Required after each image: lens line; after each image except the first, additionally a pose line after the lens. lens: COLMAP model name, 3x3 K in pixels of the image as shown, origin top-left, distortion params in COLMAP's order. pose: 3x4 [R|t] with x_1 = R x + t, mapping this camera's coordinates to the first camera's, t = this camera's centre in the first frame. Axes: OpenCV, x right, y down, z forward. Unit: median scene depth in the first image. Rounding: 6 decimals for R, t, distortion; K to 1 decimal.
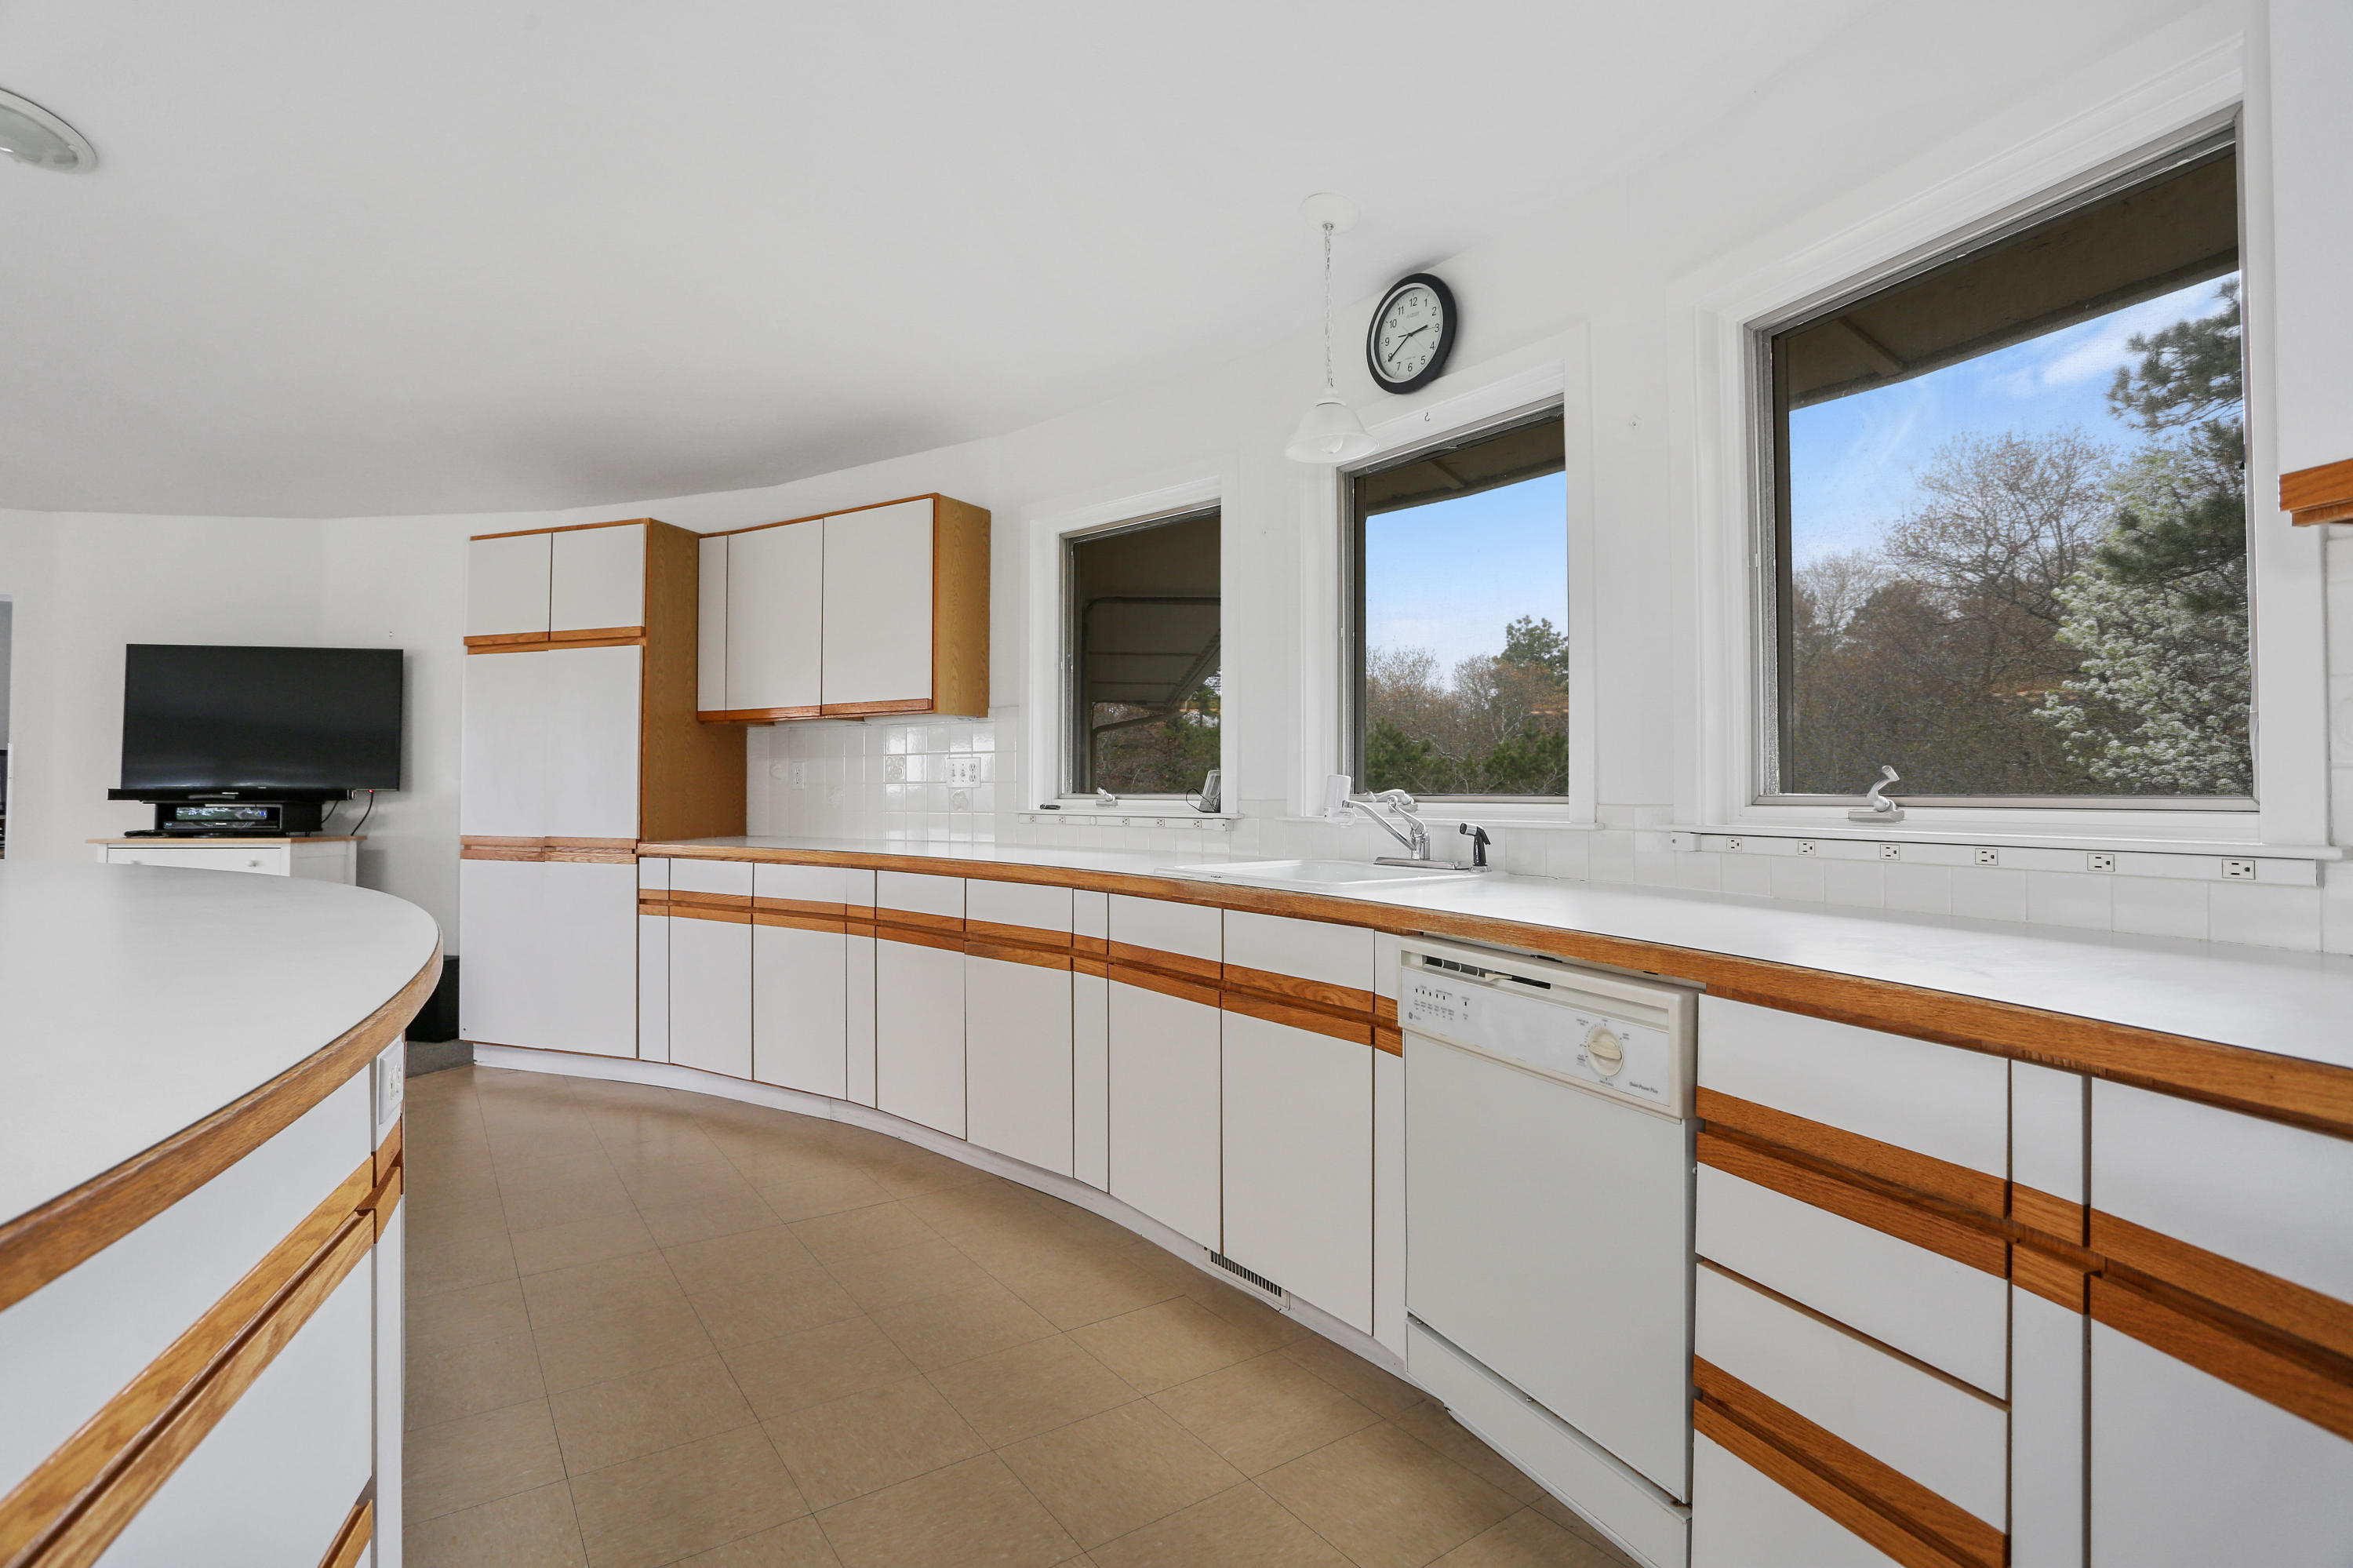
lens RADIAL K [[1144.6, 0, 1160.5], [0, 1144.6, 769.3], [0, 0, 1]] dist [-0.059539, 0.019571]
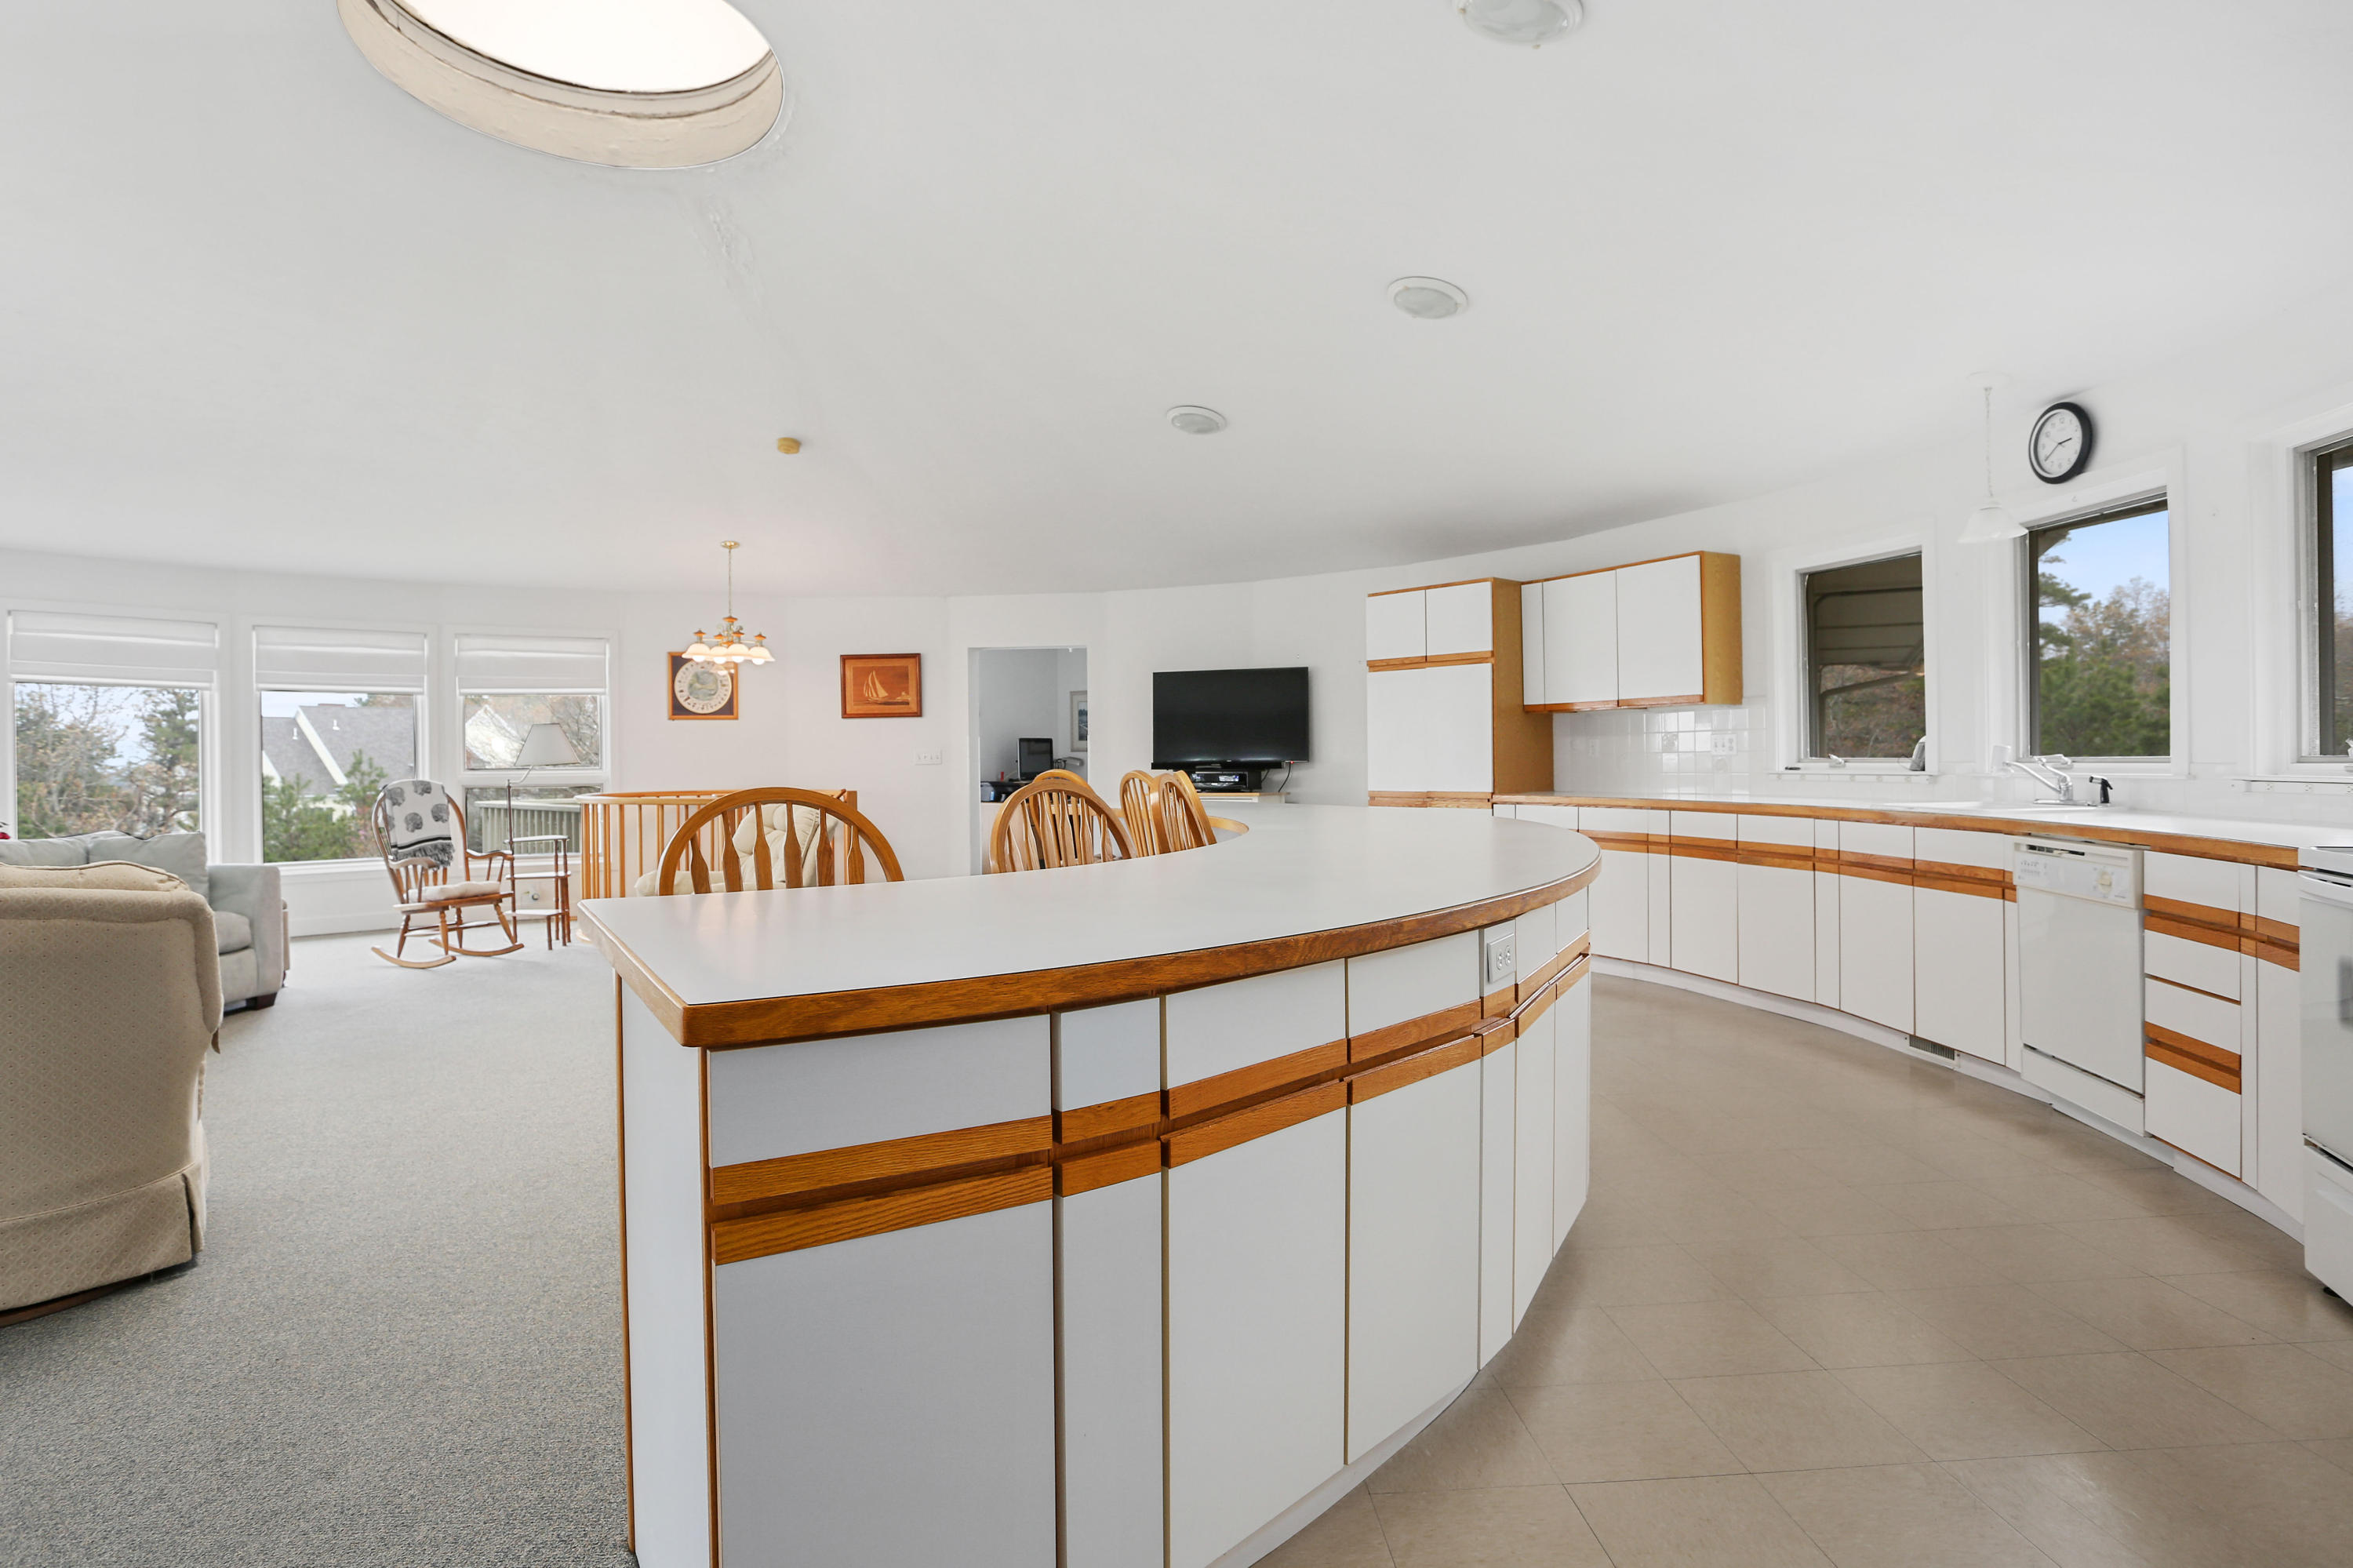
lens RADIAL K [[1248.2, 0, 1174.2], [0, 1248.2, 758.4], [0, 0, 1]] dist [-0.047123, 0.010849]
pose [[0.857021, -0.011560, -0.515151, 0.038038], [0.022091, 0.999653, 0.014321, -0.020158], [0.514807, -0.023654, 0.856980, -0.789740]]
